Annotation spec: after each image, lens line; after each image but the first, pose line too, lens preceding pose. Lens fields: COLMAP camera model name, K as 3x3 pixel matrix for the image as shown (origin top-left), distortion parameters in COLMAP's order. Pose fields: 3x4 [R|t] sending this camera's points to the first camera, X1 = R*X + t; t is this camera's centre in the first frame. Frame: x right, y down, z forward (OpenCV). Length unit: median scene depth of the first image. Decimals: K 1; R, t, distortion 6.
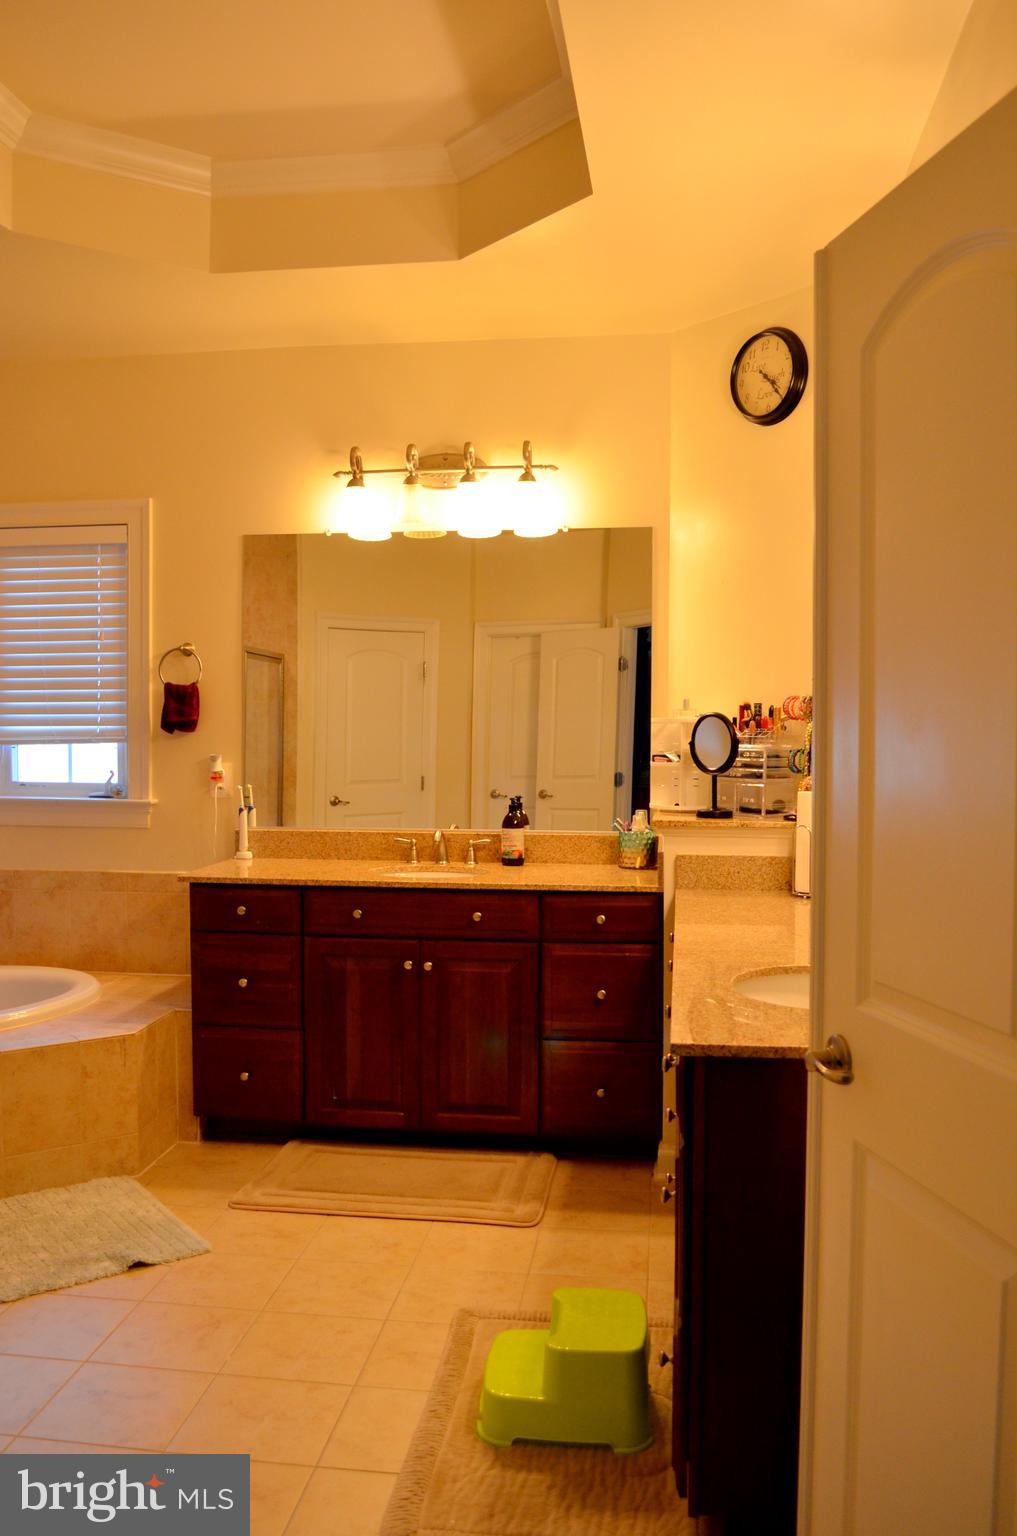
lens RADIAL K [[1270.7, 0, 511.3], [0, 1270.7, 777.8], [0, 0, 1]] dist [-0.084698, 0.010052]
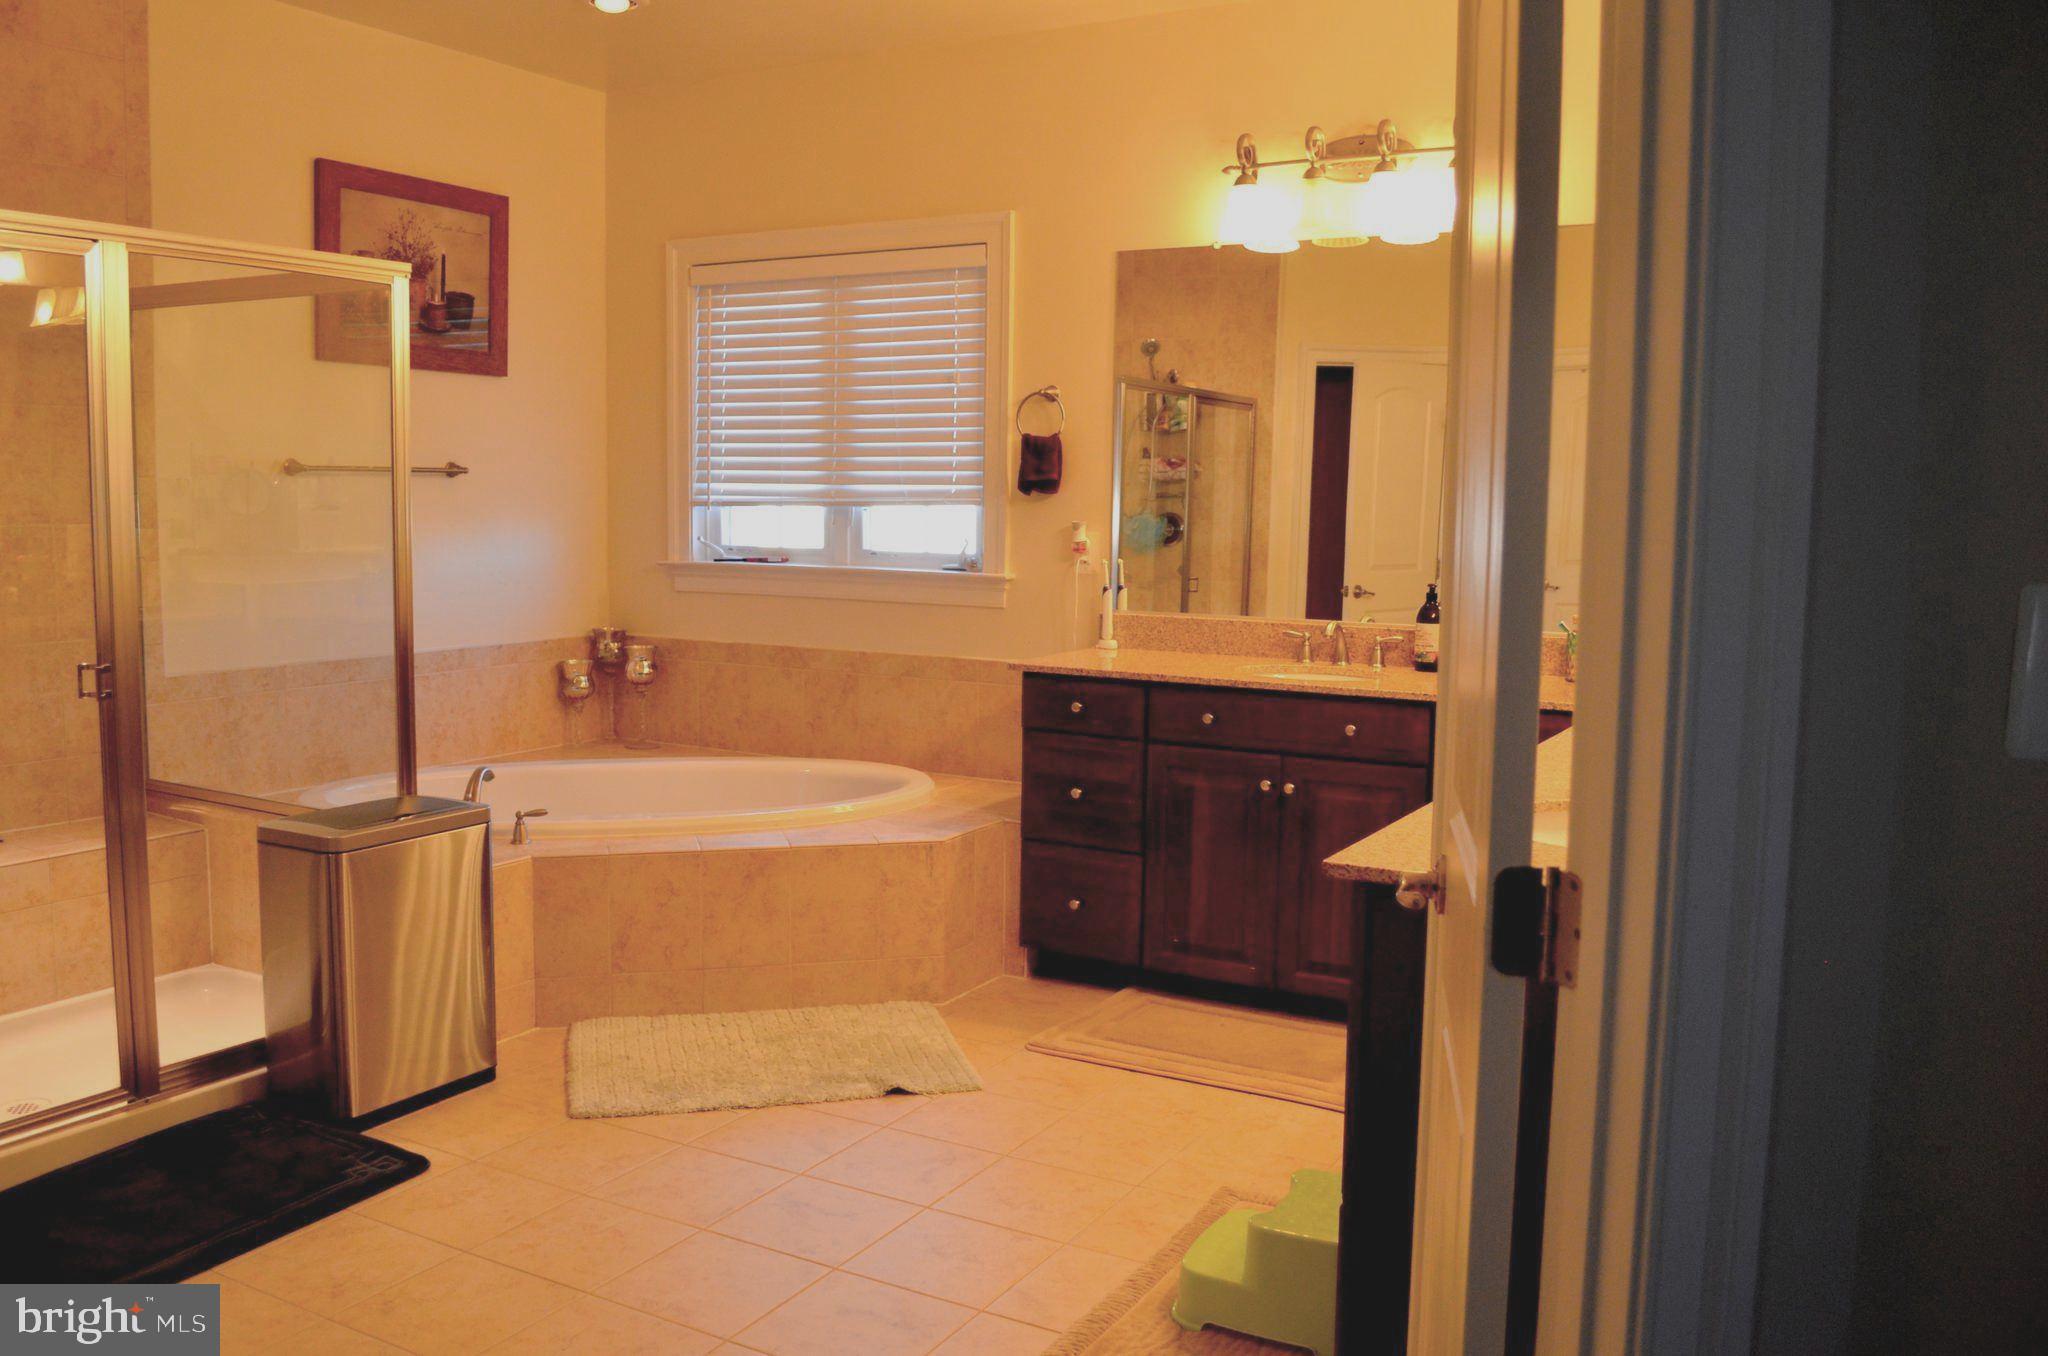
lens RADIAL K [[1718.3, 0, 1024.0], [0, 1718.3, 678.0], [0, 0, 1]] dist [-0.075597, 0.009770]
pose [[0.923085, 0.049739, -0.381367, 0.184226], [-0.024731, 0.997226, 0.070201, 0.006538], [0.383801, -0.055370, 0.921754, -0.059448]]
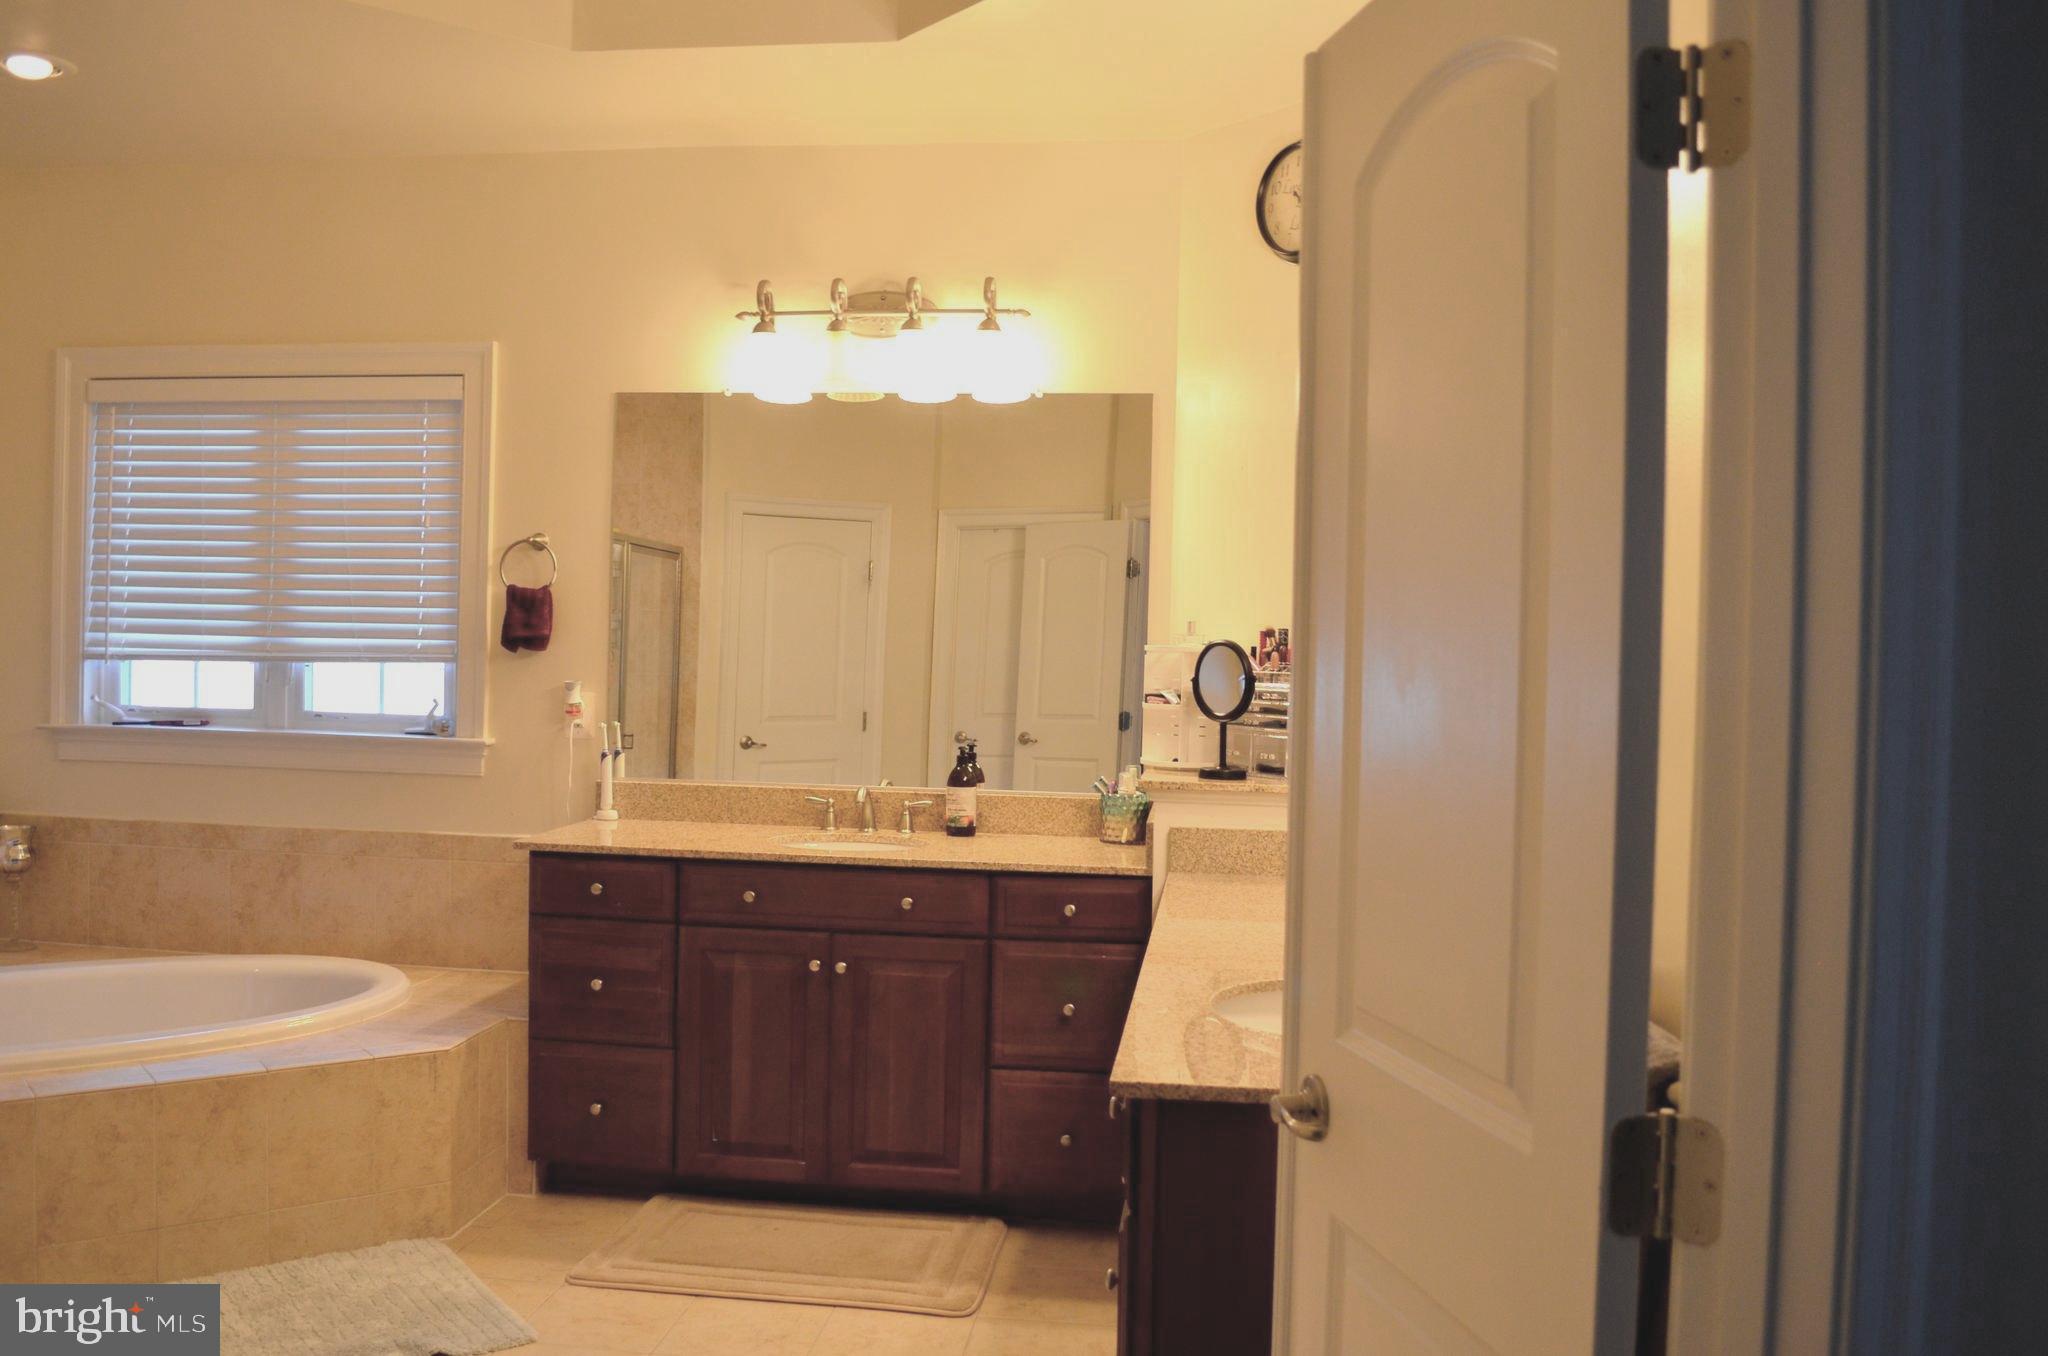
lens RADIAL K [[1694.2, 0, 1024.0], [0, 1694.2, 678.0], [0, 0, 1]] dist [-0.084698, 0.010052]
pose [[0.999760, 0.019753, 0.009463, 0.029645], [-0.019558, 0.999604, -0.020232, -0.005682], [-0.009859, 0.020042, 0.999751, -0.010996]]
